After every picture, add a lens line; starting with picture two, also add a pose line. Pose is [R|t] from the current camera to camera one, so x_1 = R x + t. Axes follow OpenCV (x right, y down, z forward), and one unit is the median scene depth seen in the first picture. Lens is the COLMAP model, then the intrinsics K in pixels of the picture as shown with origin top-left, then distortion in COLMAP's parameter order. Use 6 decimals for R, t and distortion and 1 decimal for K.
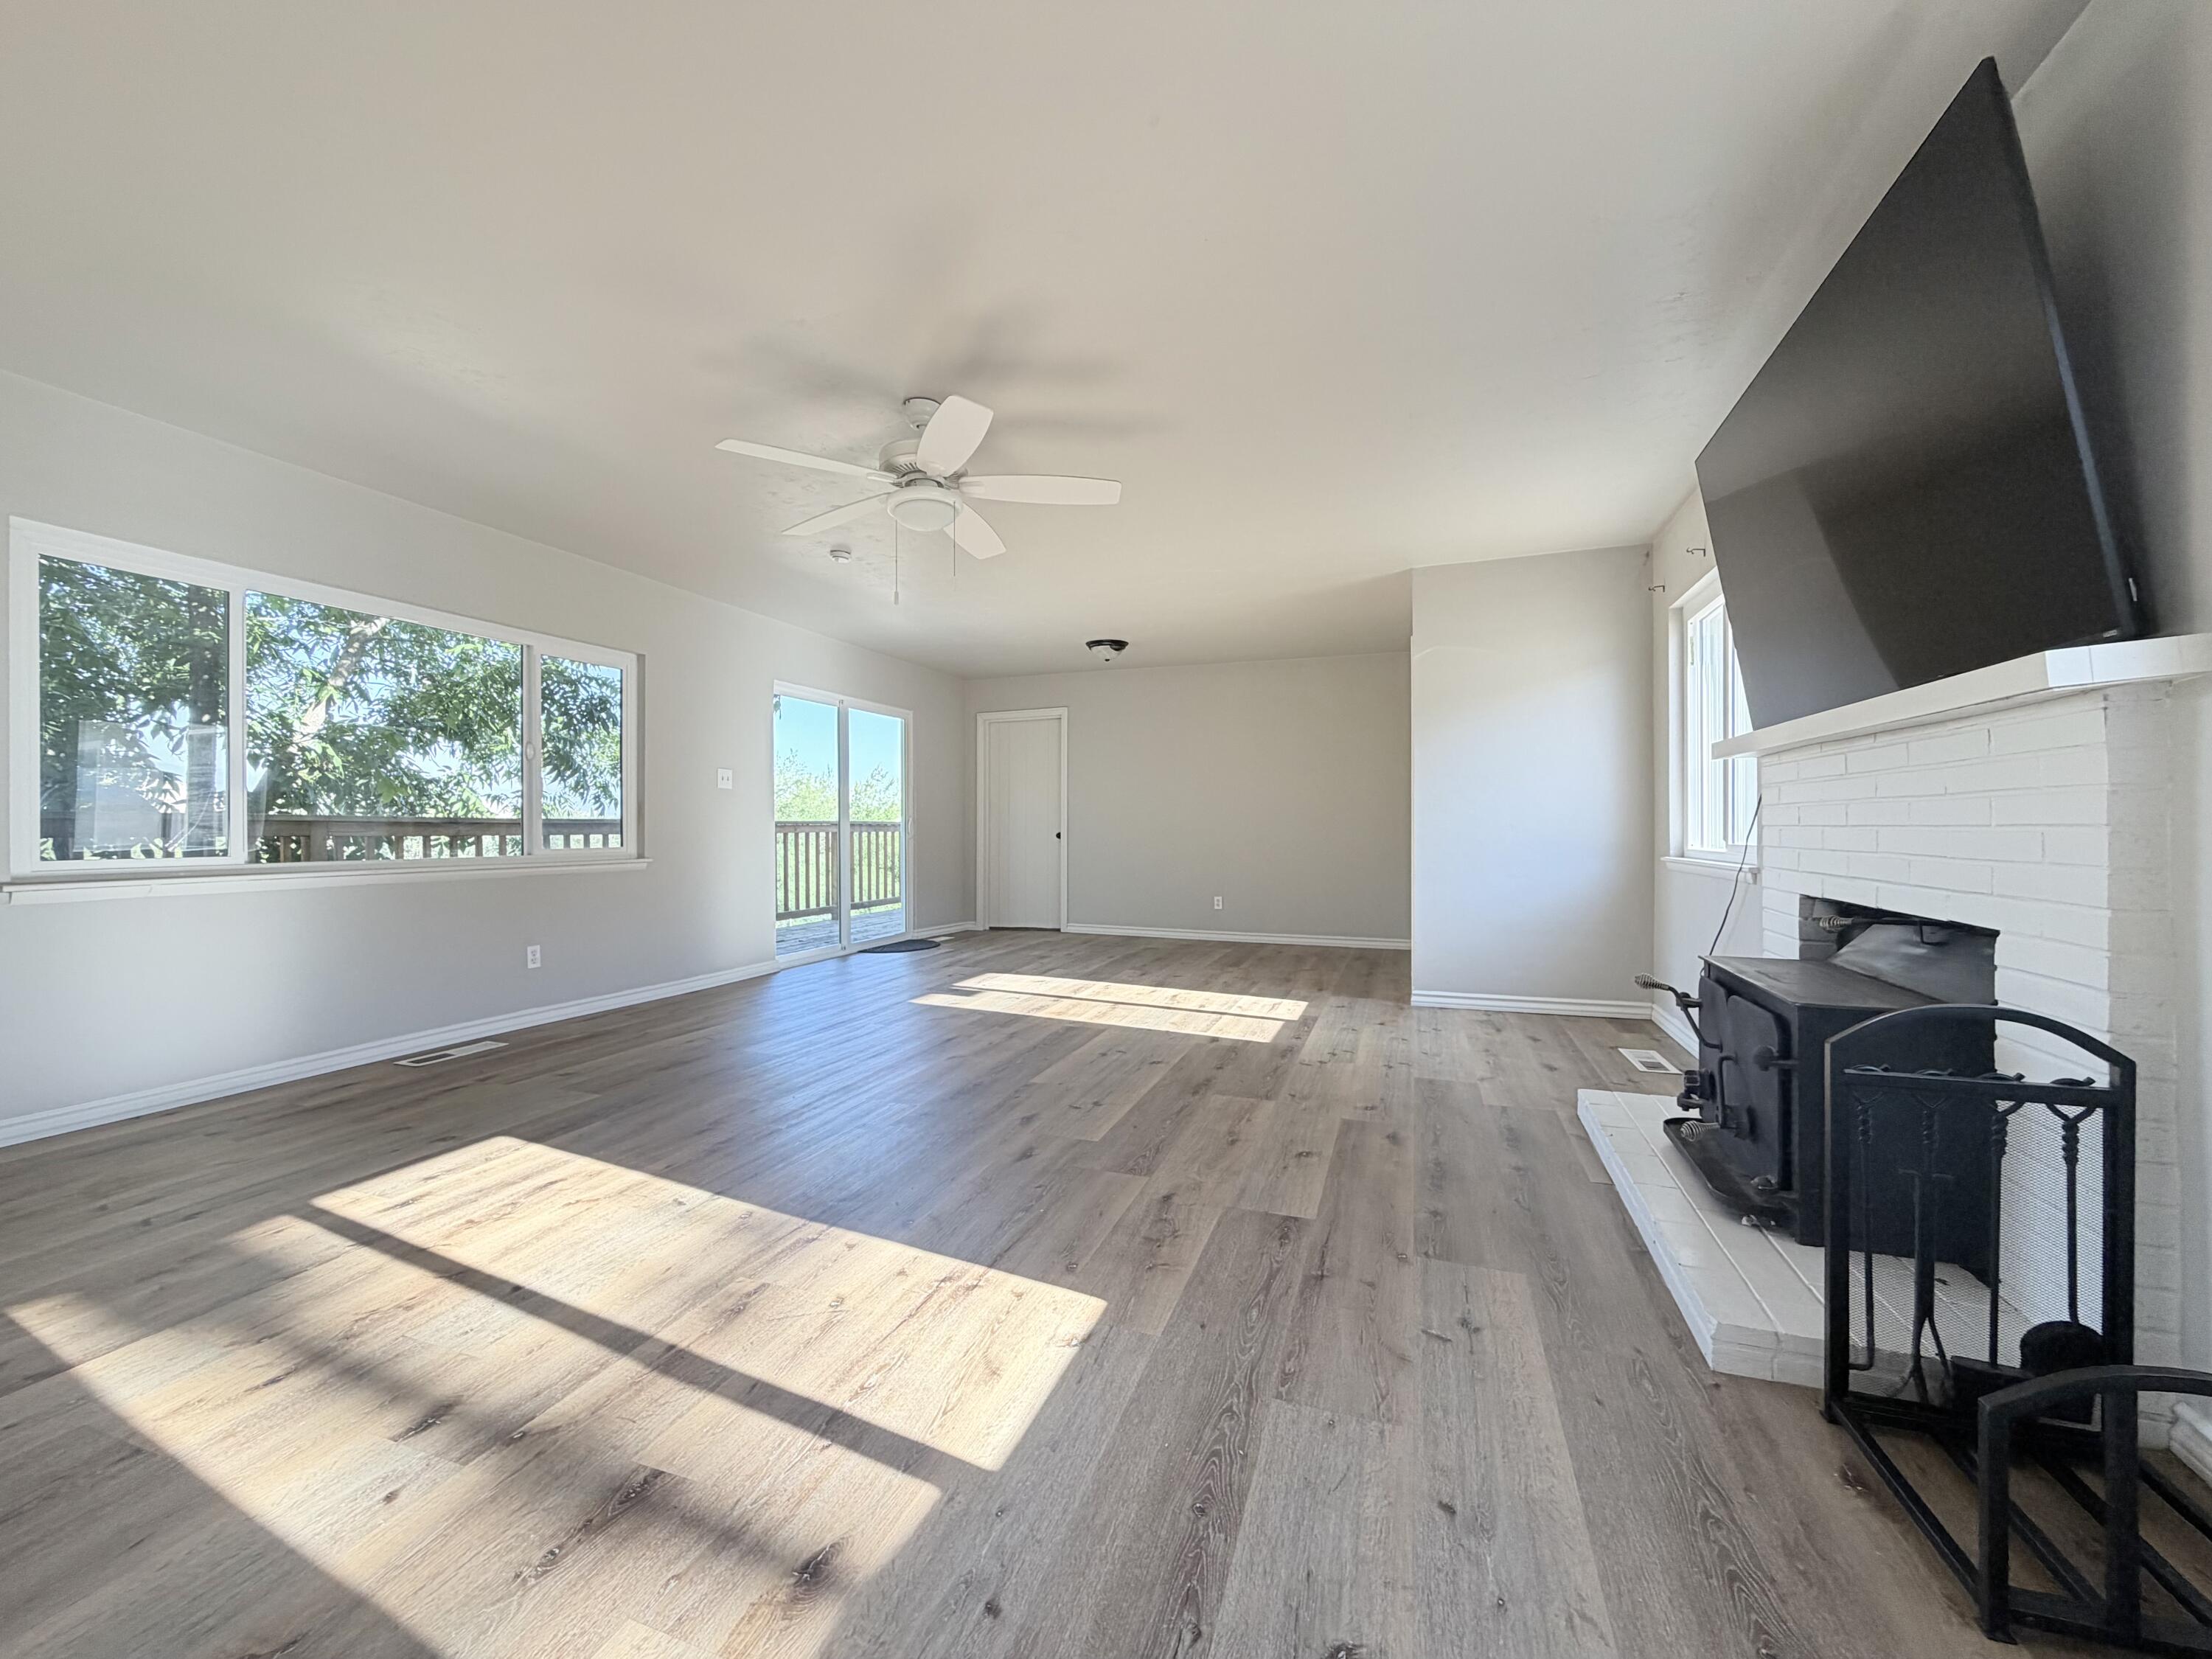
lens RADIAL K [[880.9, 0, 1098.9], [0, 880.9, 831.5], [0, 0, 1]] dist [-0.001309, 0.000249]
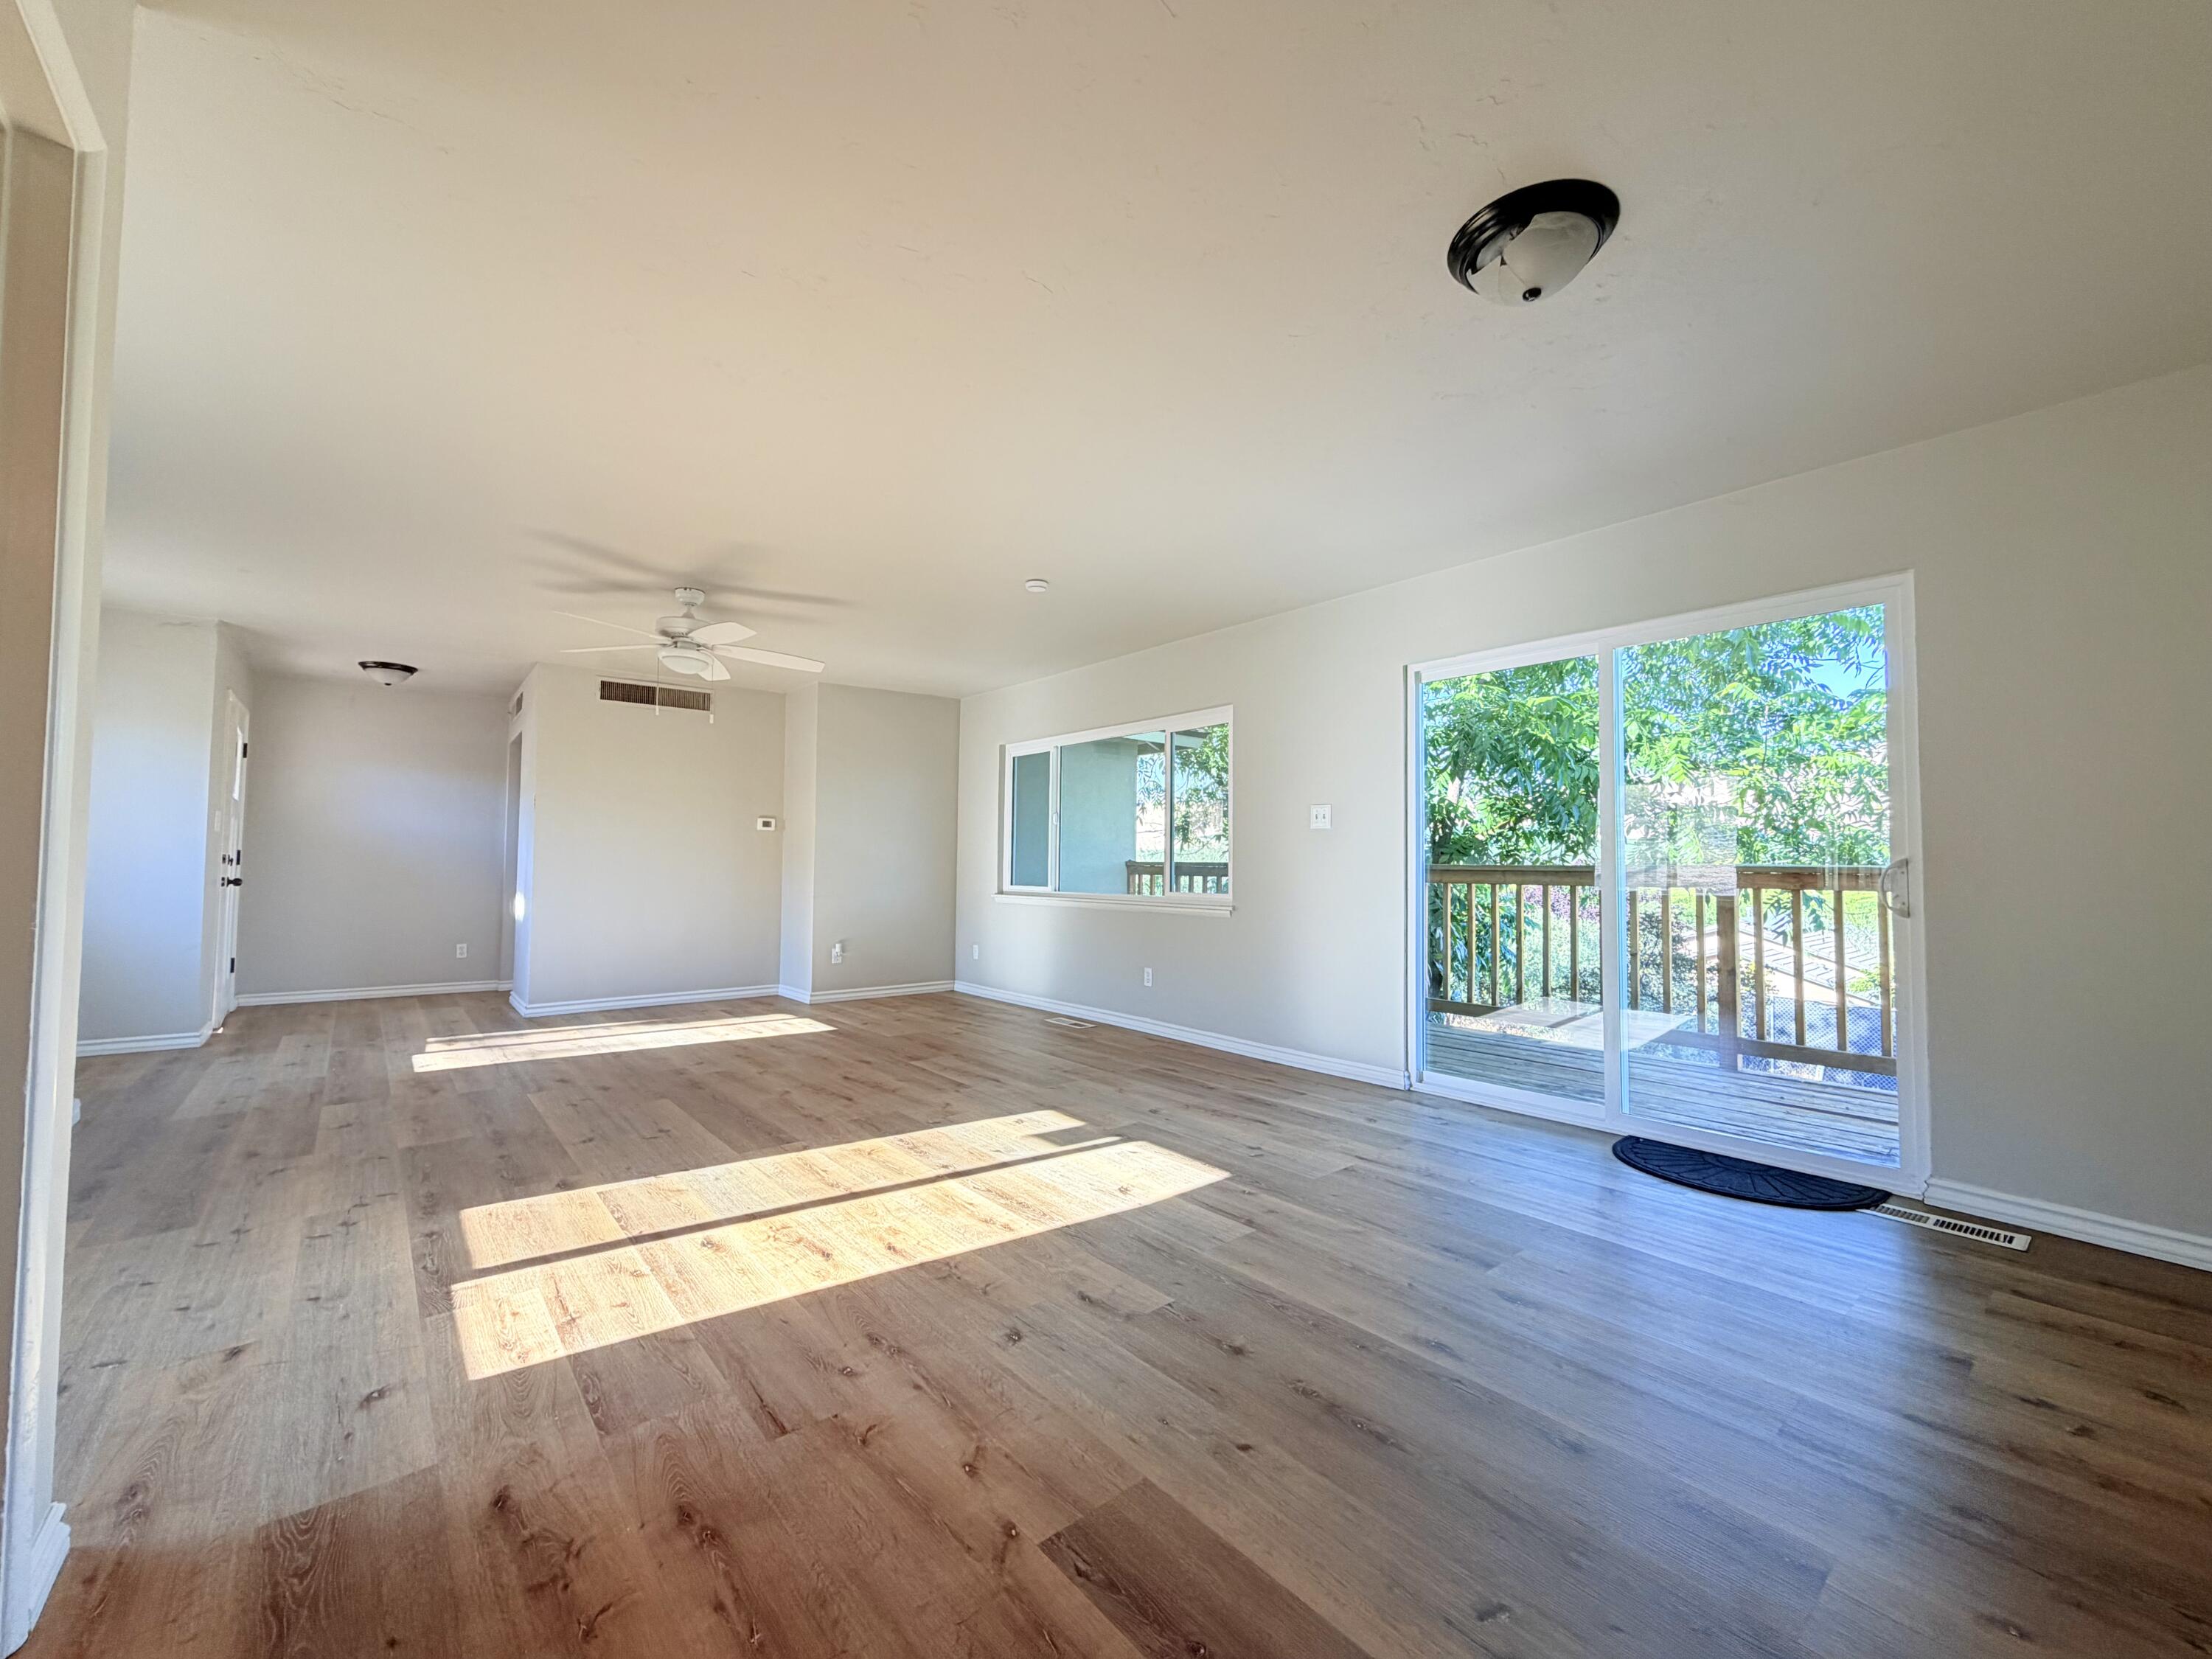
lens RADIAL K [[881.6, 0, 1102.0], [0, 881.6, 834.7], [0, 0, 1]] dist [-0.000561, 0.000164]
pose [[-0.504659, -0.030807, -0.862769, 0.931040], [-0.007954, 0.999487, -0.031036, -0.040800], [0.863282, -0.008800, -0.504645, 3.035802]]
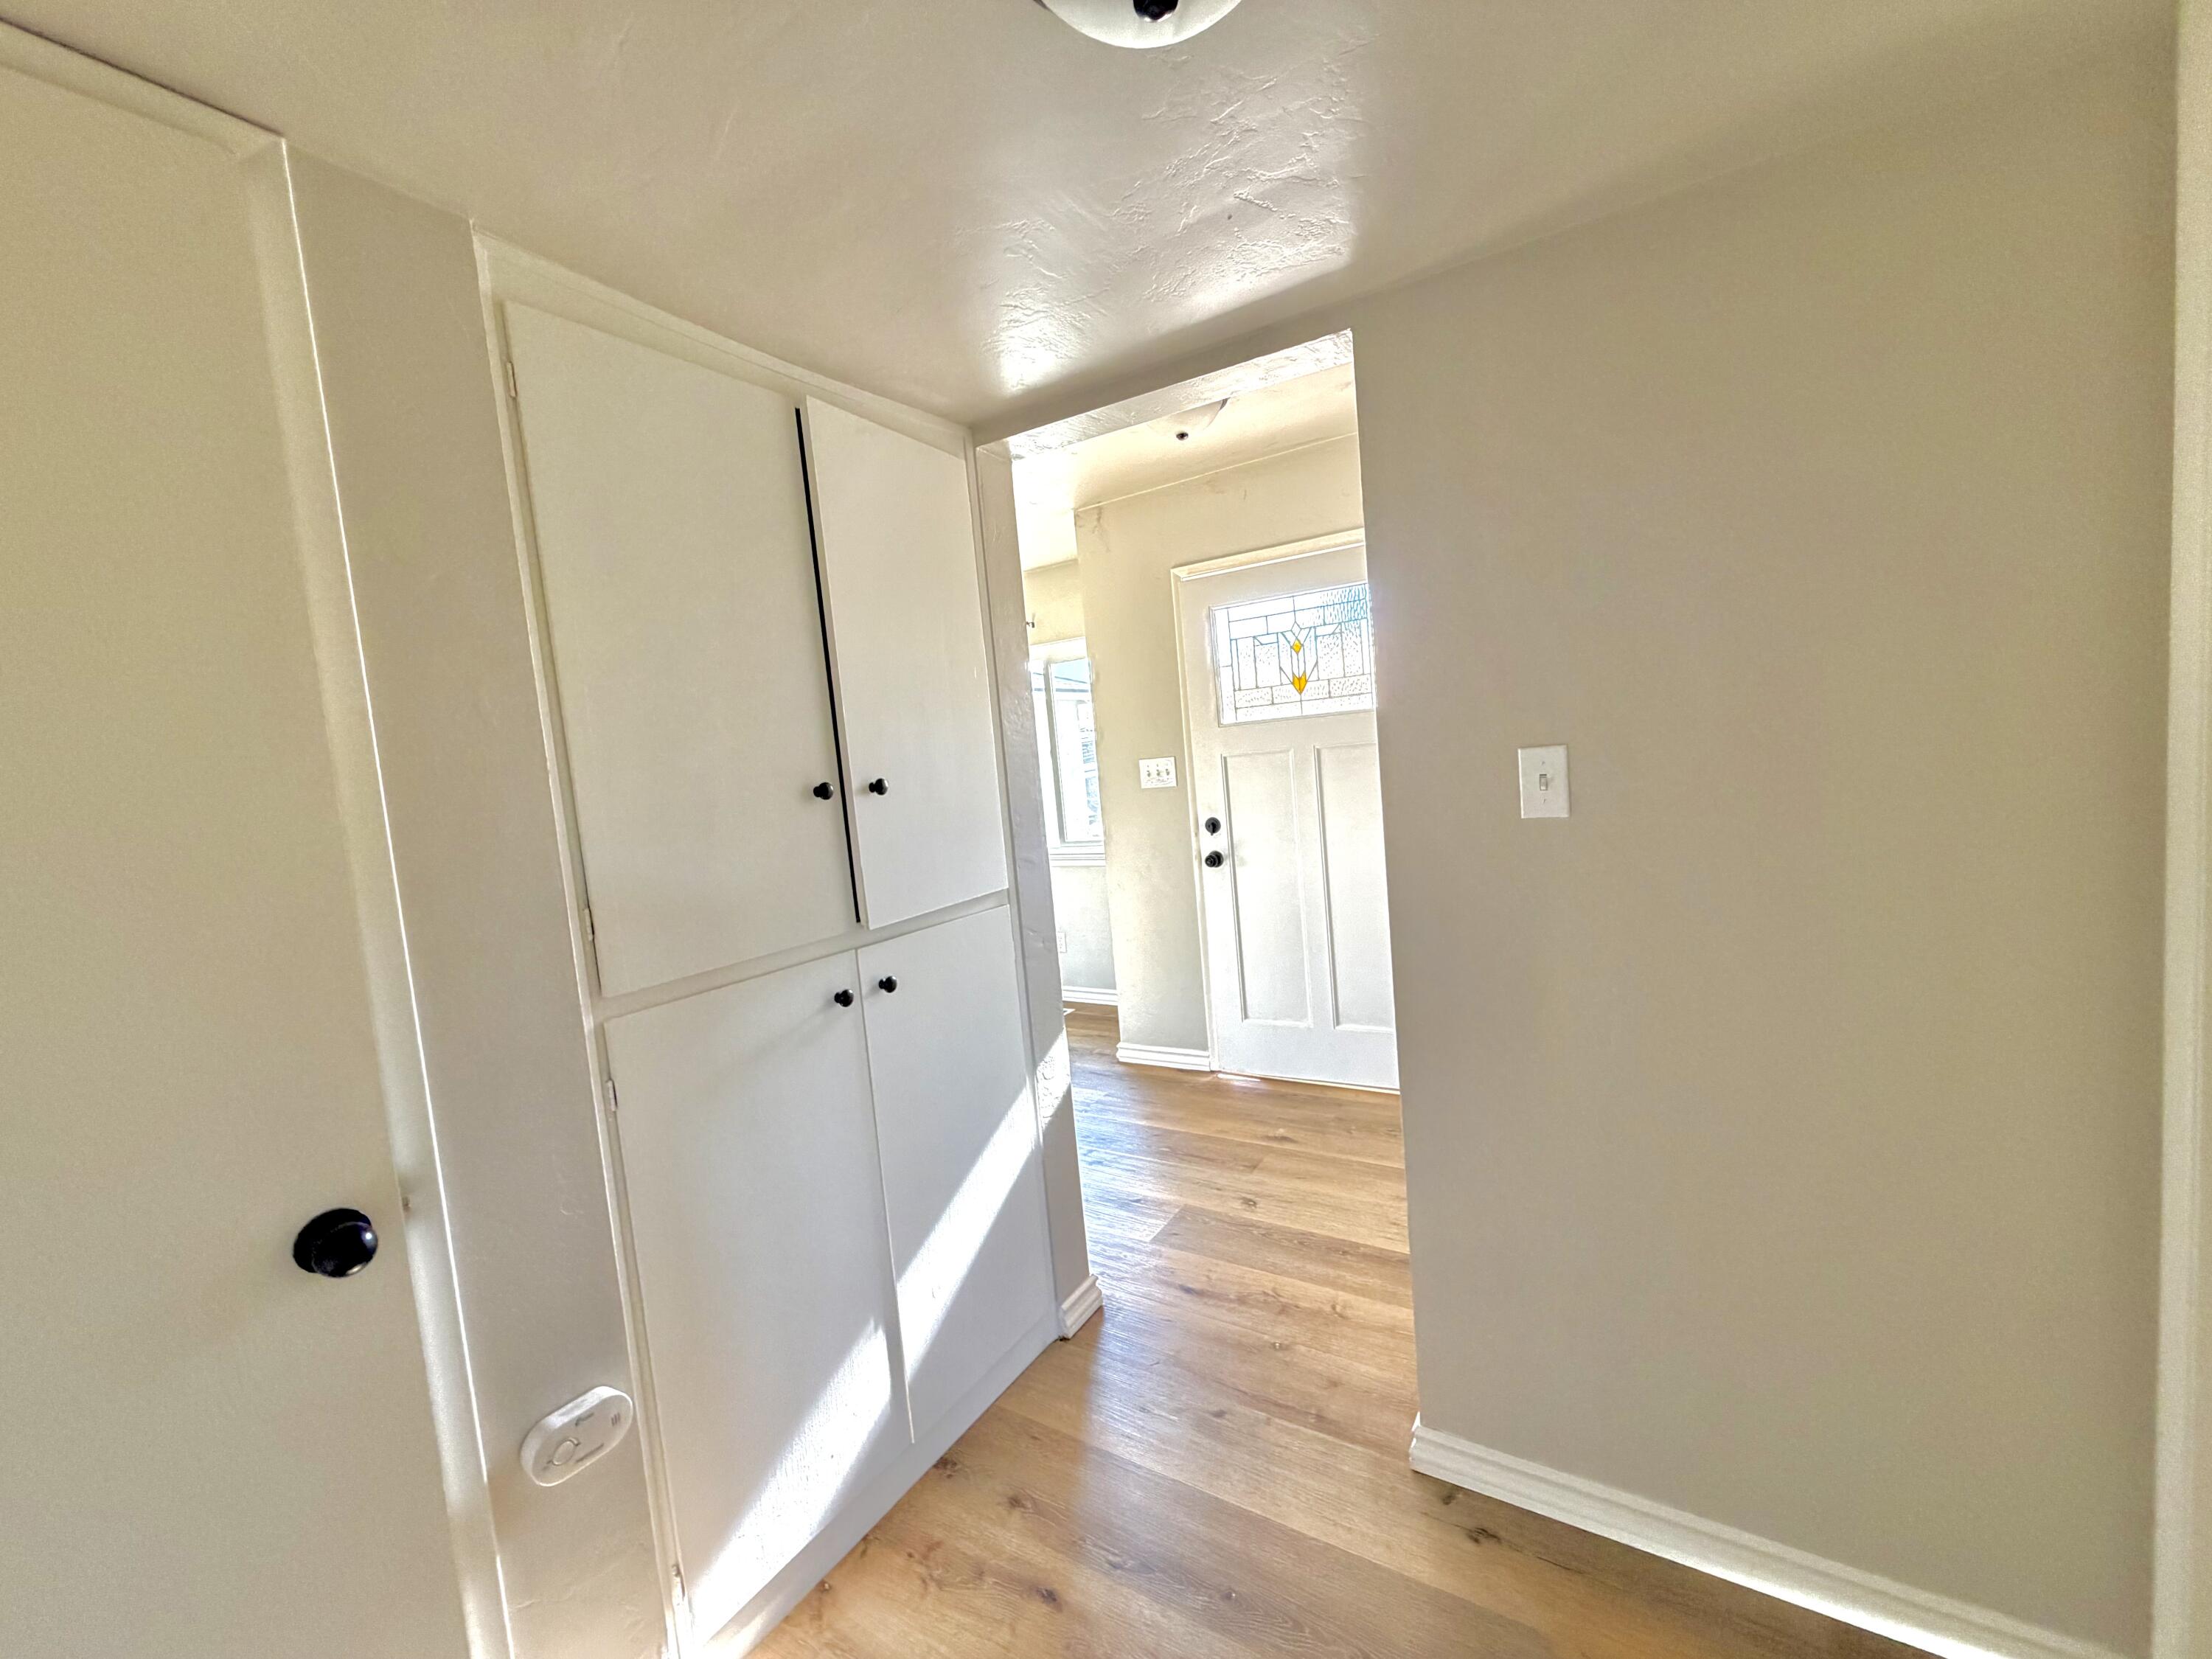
lens RADIAL K [[880.9, 0, 1098.9], [0, 880.9, 831.5], [0, 0, 1]] dist [-0.001309, 0.000249]
pose [[0.205514, -0.093365, 0.974190, -1.480248], [0.087956, 0.993173, 0.076629, -0.152949], [-0.974694, 0.069938, 0.212323, -0.355357]]
